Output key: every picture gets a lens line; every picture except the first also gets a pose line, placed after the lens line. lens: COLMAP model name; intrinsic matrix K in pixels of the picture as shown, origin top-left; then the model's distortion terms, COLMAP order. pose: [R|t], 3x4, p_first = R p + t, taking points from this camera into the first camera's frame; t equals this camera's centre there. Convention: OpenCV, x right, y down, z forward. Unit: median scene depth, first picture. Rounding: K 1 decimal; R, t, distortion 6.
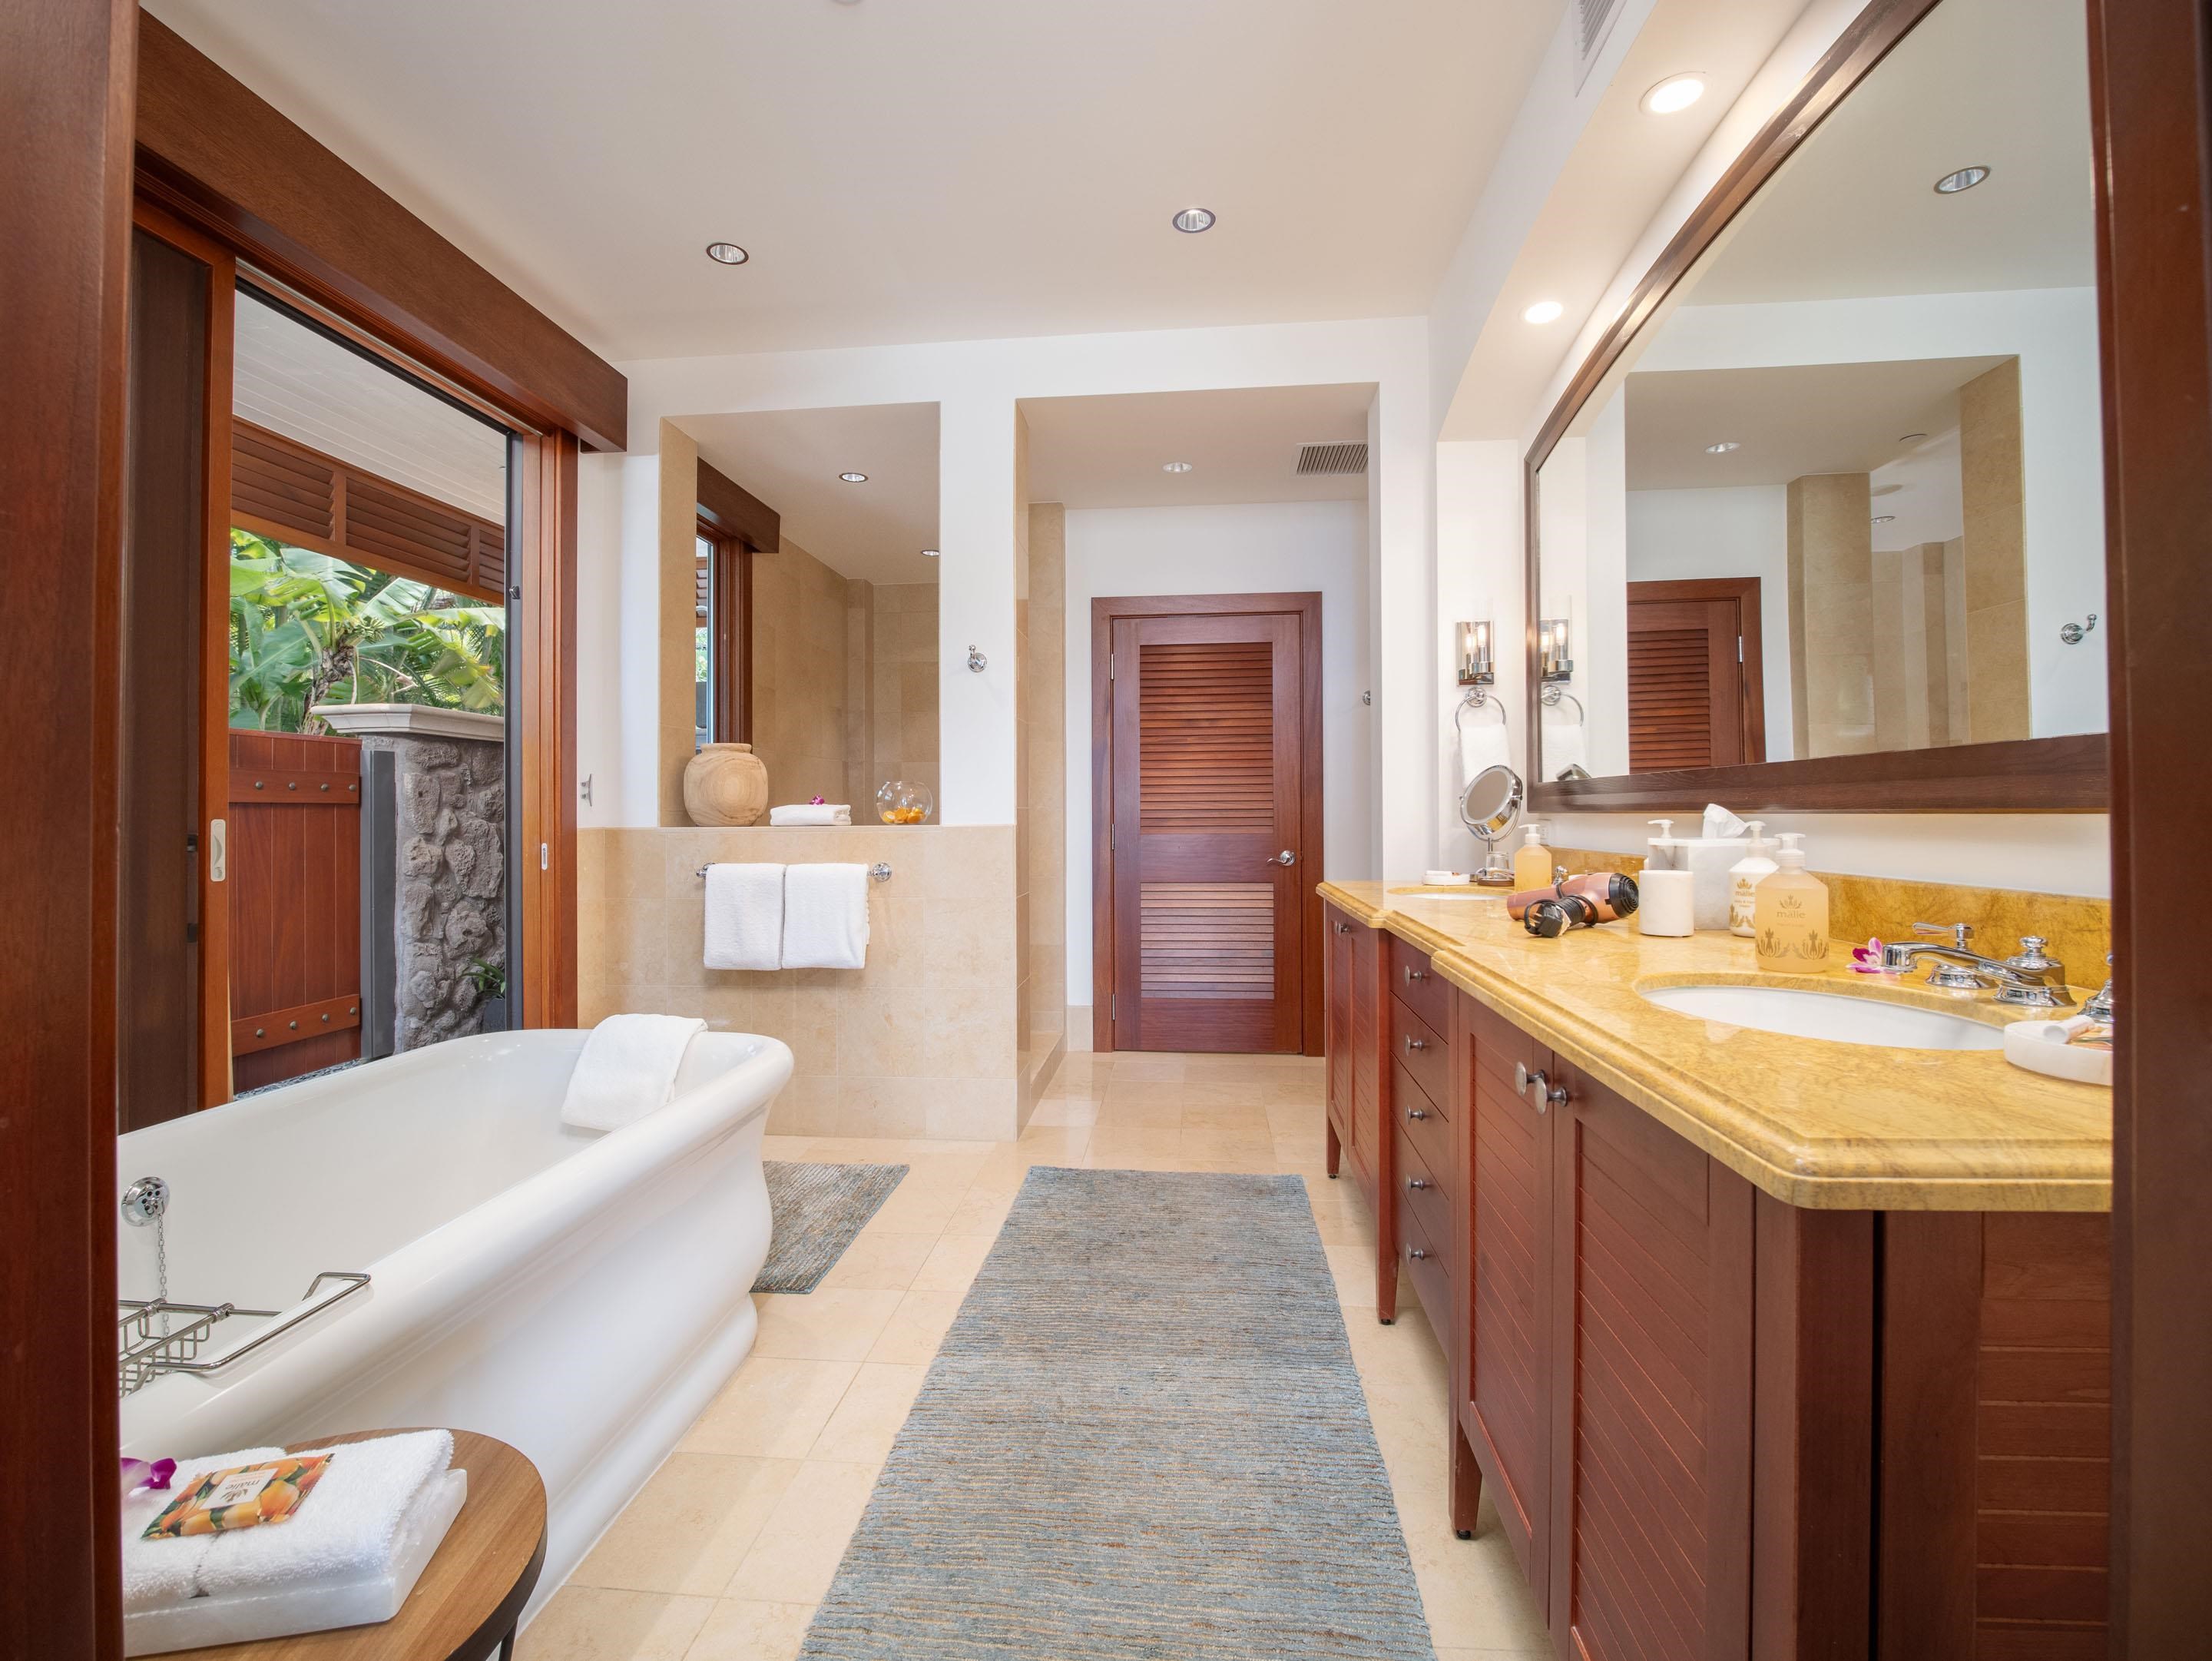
lens RADIAL K [[1008.8, 0, 1098.6], [0, 1008.8, 813.1], [0, 0, 1]] dist [-0.004033, -0.000144]
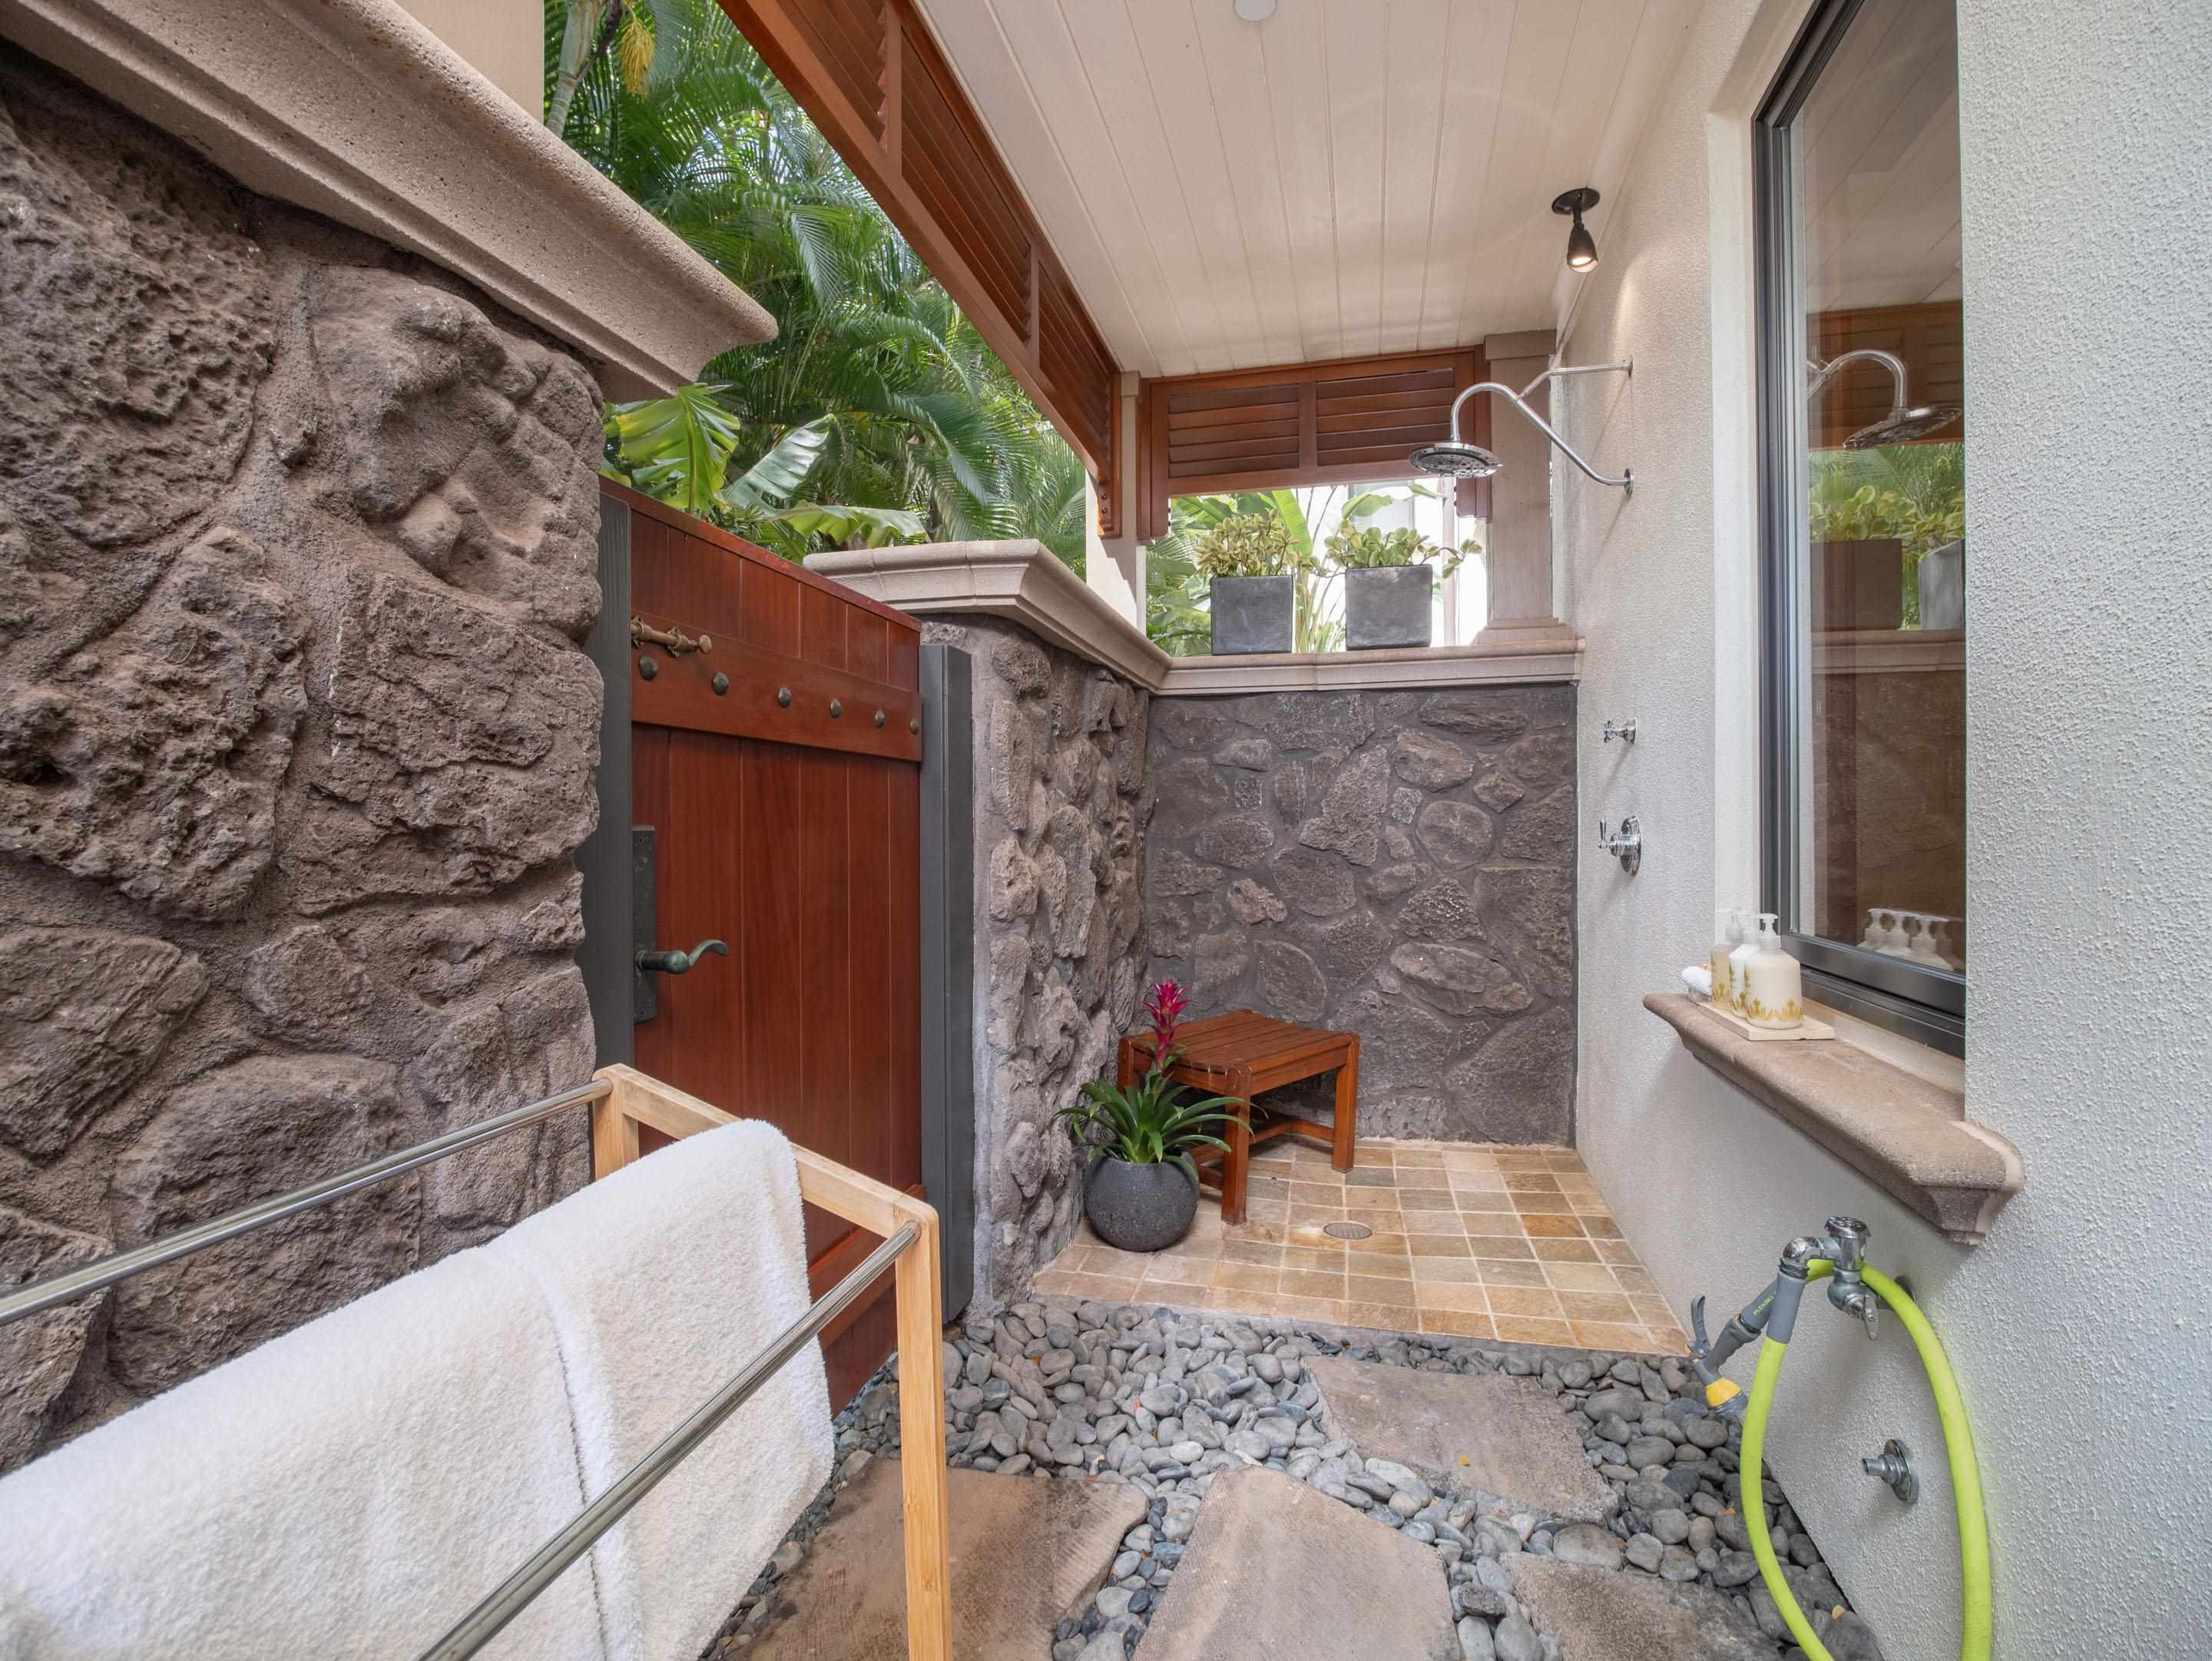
lens RADIAL K [[1008.8, 0, 1114.0], [0, 1008.8, 827.0], [0, 0, 1]] dist [-0.004033, -0.000144]
pose [[0.991607, 0.009416, -0.128943, -0.541980], [-0.008292, 0.999923, 0.009251, 0.013401], [0.129020, -0.008105, 0.991609, 0.512785]]
